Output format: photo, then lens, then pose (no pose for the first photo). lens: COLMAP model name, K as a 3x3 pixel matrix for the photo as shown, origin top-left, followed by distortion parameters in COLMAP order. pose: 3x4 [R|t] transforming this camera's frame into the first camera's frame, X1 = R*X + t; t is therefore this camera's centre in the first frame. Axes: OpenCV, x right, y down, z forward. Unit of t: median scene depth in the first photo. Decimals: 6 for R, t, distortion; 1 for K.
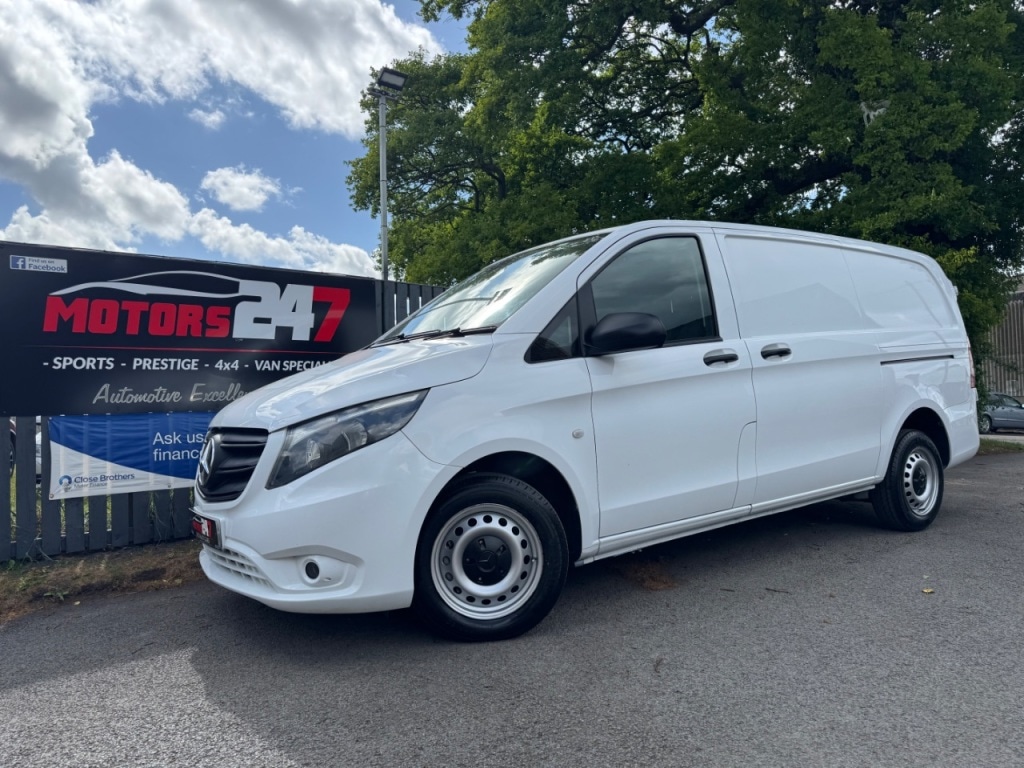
lens RADIAL K [[729.7, 0, 508.0], [0, 729.7, 387.0], [0, 0, 1]] dist [0.024738, -0.029814]
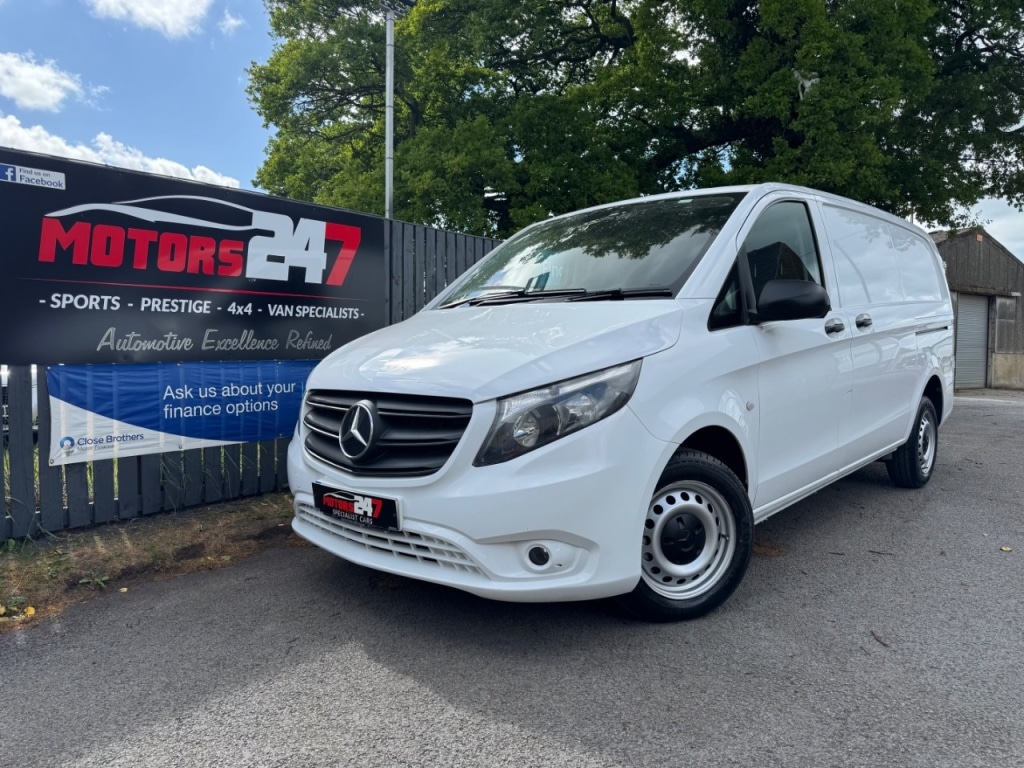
lens RADIAL K [[729.7, 0, 508.5], [0, 729.7, 387.8], [0, 0, 1]] dist [0.024738, -0.029814]
pose [[0.976007, 0.016496, 0.217112, -0.294767], [-0.033943, 0.996463, 0.076875, -0.015916], [-0.215076, -0.082400, 0.973115, 0.084780]]
